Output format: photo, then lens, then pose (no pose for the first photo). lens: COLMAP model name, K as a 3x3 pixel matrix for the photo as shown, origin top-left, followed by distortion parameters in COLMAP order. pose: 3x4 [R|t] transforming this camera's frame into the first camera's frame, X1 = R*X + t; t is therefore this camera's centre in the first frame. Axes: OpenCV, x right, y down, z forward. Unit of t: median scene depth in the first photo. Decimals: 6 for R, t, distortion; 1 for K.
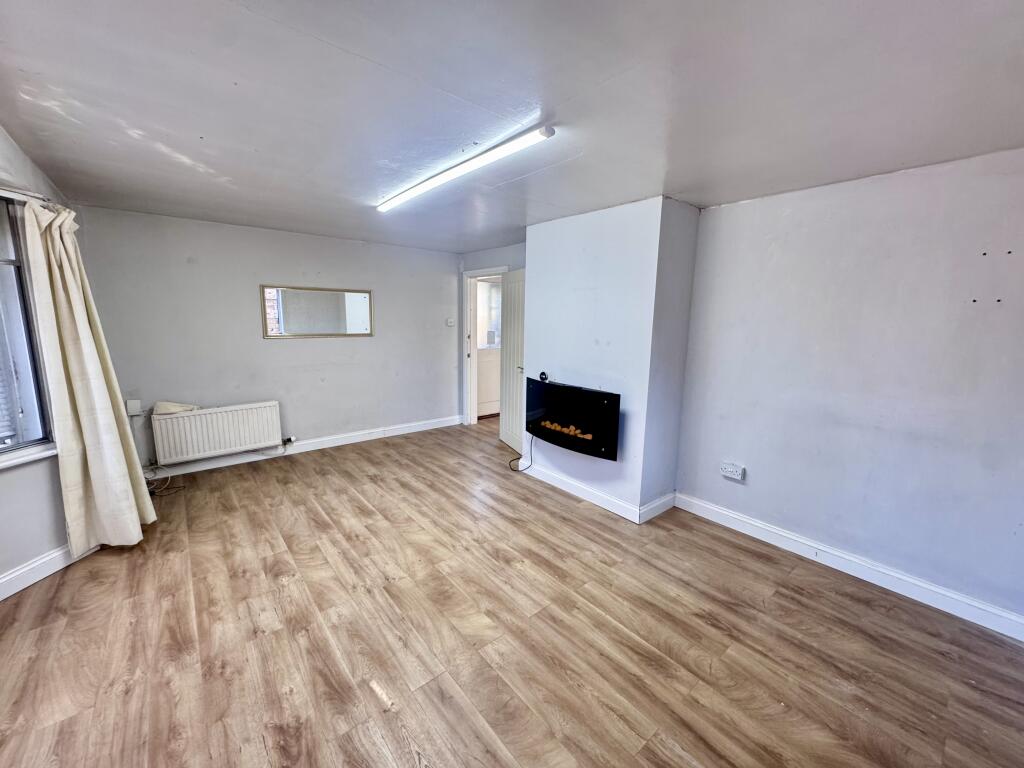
lens RADIAL K [[406.4, 0, 509.8], [0, 406.4, 383.5], [0, 0, 1]] dist [-0.003486, -0.000002]
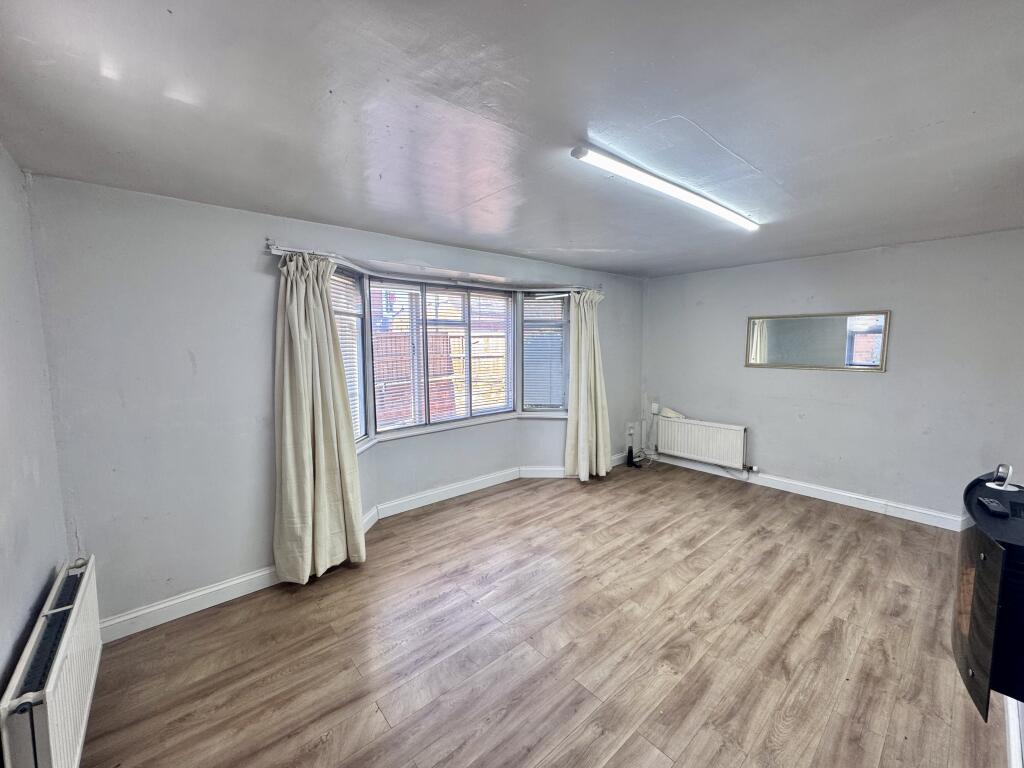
lens RADIAL K [[406.4, 0, 513.7], [0, 406.4, 383.6], [0, 0, 1]] dist [-0.003486, -0.000002]
pose [[0.016689, 0.084888, -0.996251, 0.714804], [-0.155850, 0.984432, 0.081270, -0.094780], [0.987640, 0.153909, 0.029659, 0.601915]]
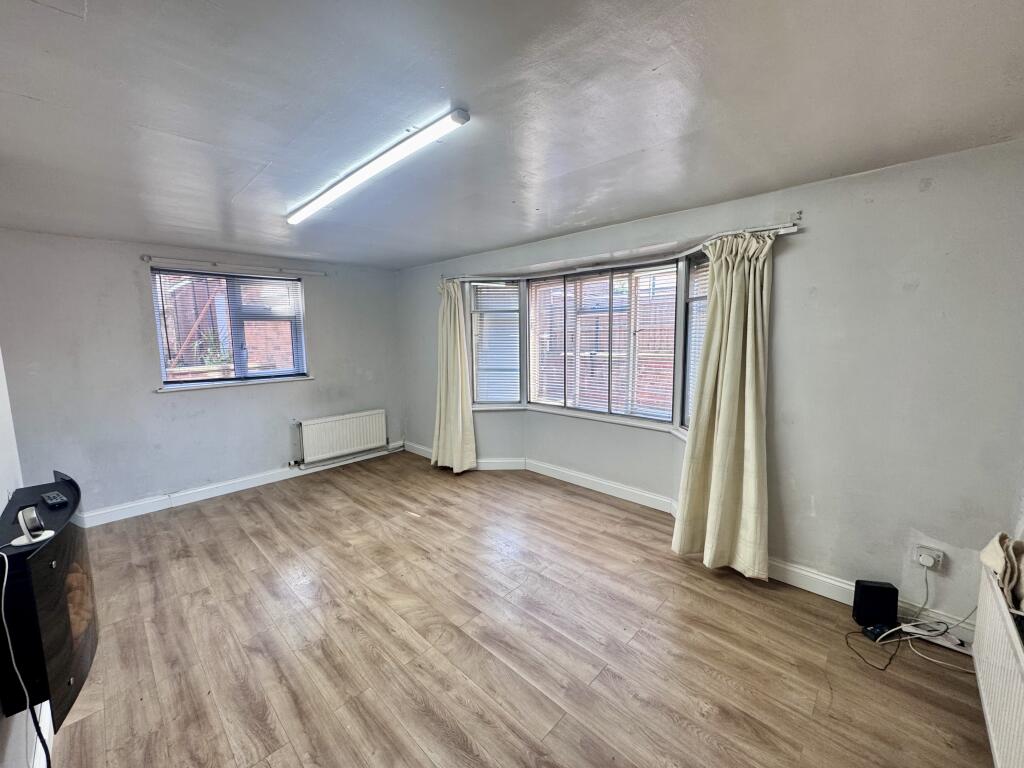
lens RADIAL K [[406.4, 0, 509.2], [0, 406.4, 383.2], [0, 0, 1]] dist [-0.003486, -0.000002]
pose [[-0.994455, 0.009171, -0.104765, -0.383156], [-0.021202, 0.958251, 0.285141, -0.322348], [0.103006, 0.285781, -0.952743, 1.843850]]
